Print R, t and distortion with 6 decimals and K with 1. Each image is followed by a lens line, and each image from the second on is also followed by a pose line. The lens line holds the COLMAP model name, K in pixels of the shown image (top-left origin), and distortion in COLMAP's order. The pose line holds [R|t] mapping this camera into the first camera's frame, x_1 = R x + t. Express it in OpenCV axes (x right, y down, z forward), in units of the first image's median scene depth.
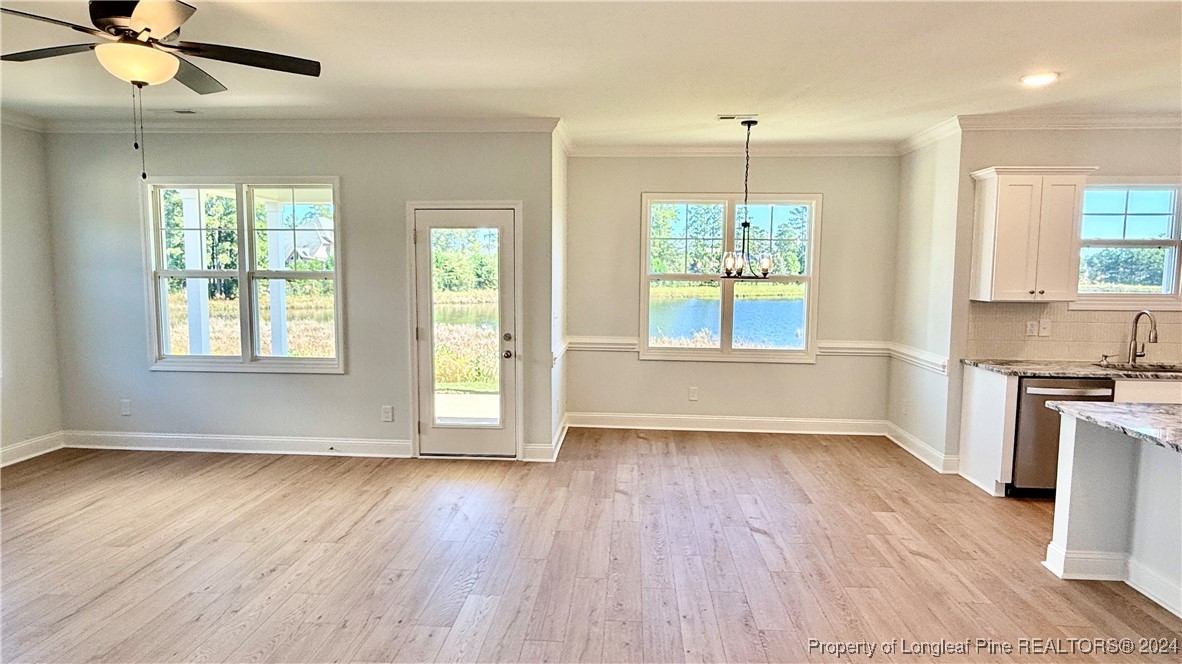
lens RADIAL K [[680.1, 0, 586.3], [0, 680.1, 327.9], [0, 0, 1]] dist [0.000230, 0.000624]
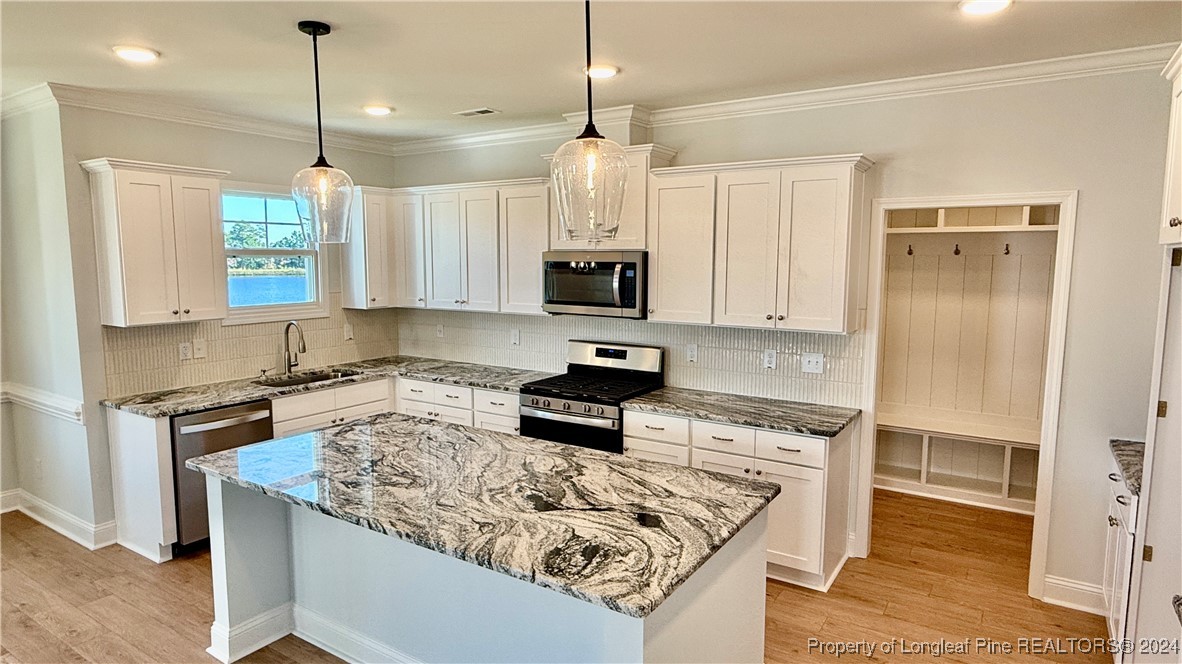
lens RADIAL K [[680.1, 0, 584.2], [0, 680.1, 334.4], [0, 0, 1]] dist [0.000230, 0.000624]
pose [[0.489468, -0.105664, 0.865596, 0.156197], [0.079808, 0.993894, 0.076196, -0.046341], [-0.868362, 0.031786, 0.494912, 0.127308]]
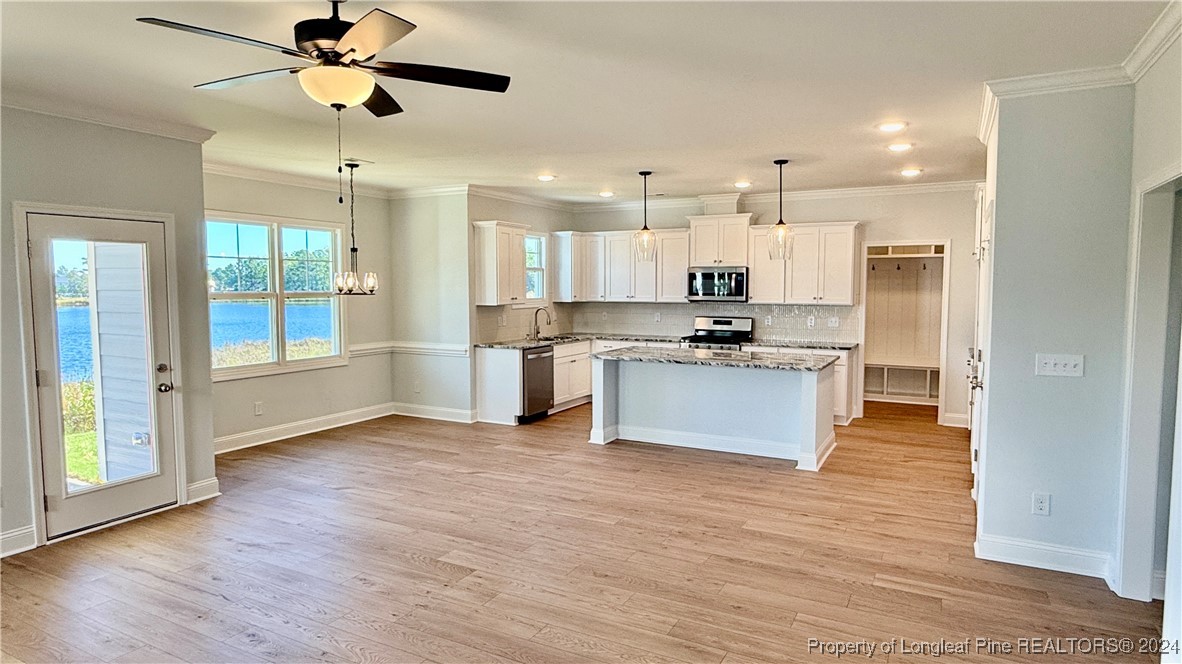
lens RADIAL K [[680.1, 0, 587.3], [0, 680.1, 331.5], [0, 0, 1]] dist [0.000230, 0.000624]
pose [[0.414424, -0.072465, 0.907194, -0.723432], [0.085715, 0.995502, 0.040362, -0.023294], [-0.906039, 0.061033, 0.418771, 0.145728]]
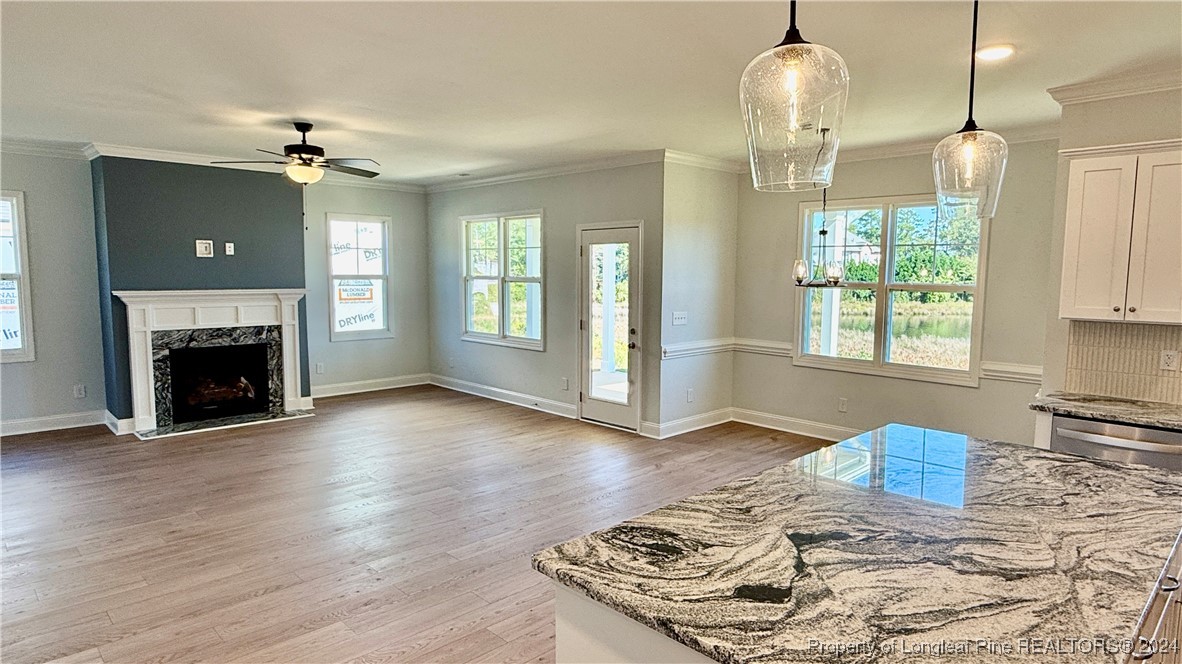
lens RADIAL K [[680.1, 0, 588.5], [0, 680.1, 338.5], [0, 0, 1]] dist [0.000230, 0.000624]
pose [[0.741838, 0.065481, -0.667374, 0.686811], [-0.061815, 0.997661, 0.029175, -0.005139], [0.667724, 0.019611, 0.744151, 0.035681]]
